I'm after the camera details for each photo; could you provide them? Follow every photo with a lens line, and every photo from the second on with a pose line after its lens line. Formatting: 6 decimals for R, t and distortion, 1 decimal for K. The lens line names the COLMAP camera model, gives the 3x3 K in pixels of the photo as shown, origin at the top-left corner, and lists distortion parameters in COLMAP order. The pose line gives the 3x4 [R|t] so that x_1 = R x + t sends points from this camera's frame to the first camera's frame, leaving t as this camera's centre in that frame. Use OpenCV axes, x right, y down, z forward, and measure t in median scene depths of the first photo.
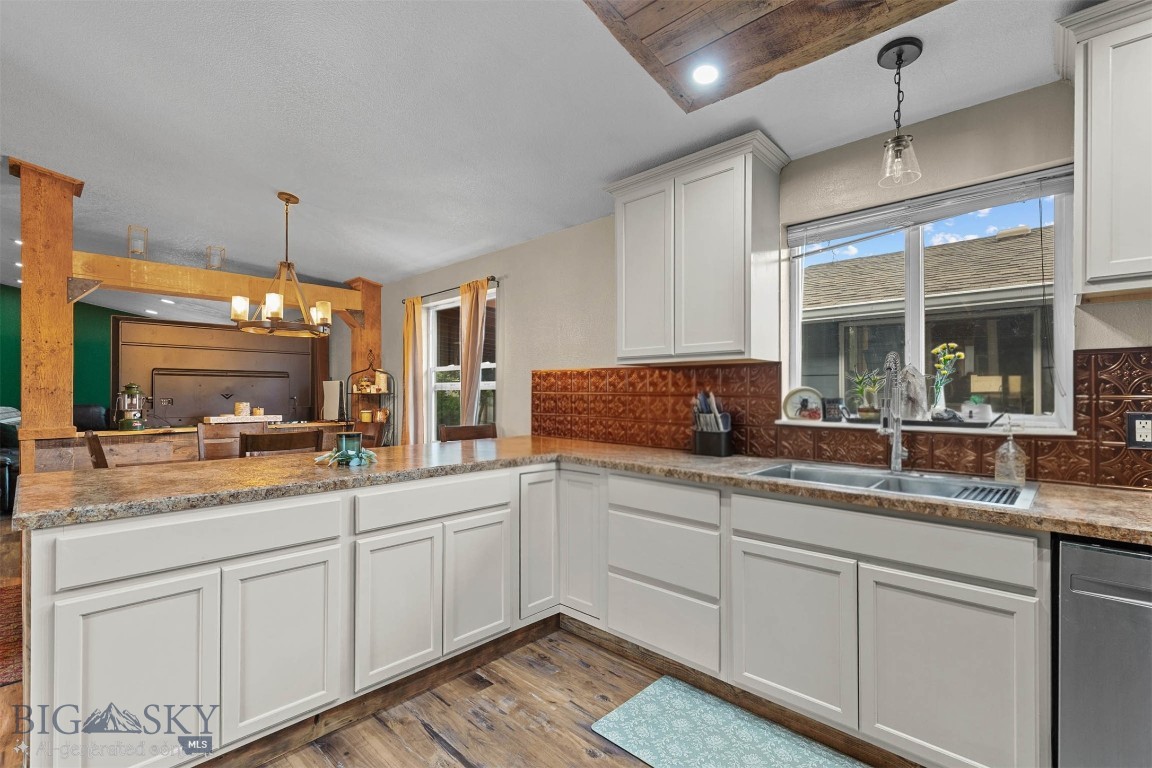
lens RADIAL K [[515.2, 0, 580.3], [0, 515.2, 391.9], [0, 0, 1]] dist [0.002636, -0.000007]
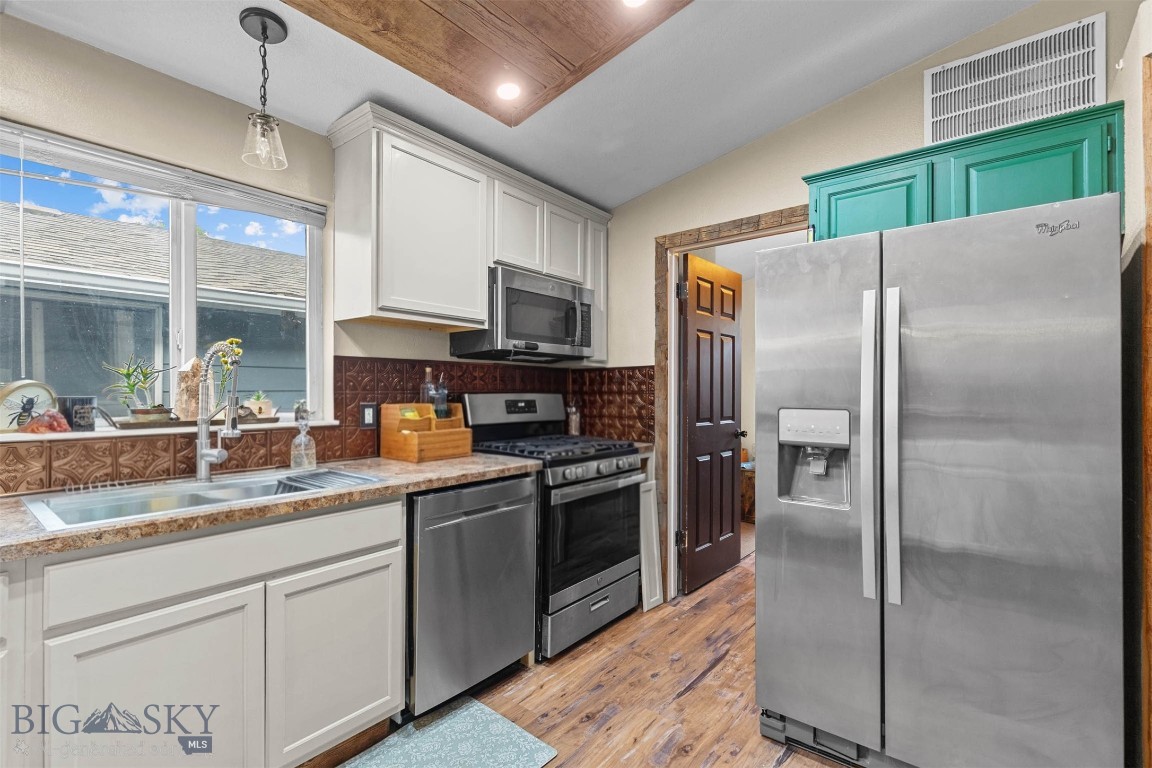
lens RADIAL K [[515.2, 0, 585.9], [0, 515.2, 382.2], [0, 0, 1]] dist [0.002636, -0.000007]
pose [[-0.087250, 0.012272, 0.996111, -0.360069], [-0.002436, 0.999919, -0.012532, -0.001620], [-0.996183, -0.003520, -0.087213, 0.498027]]
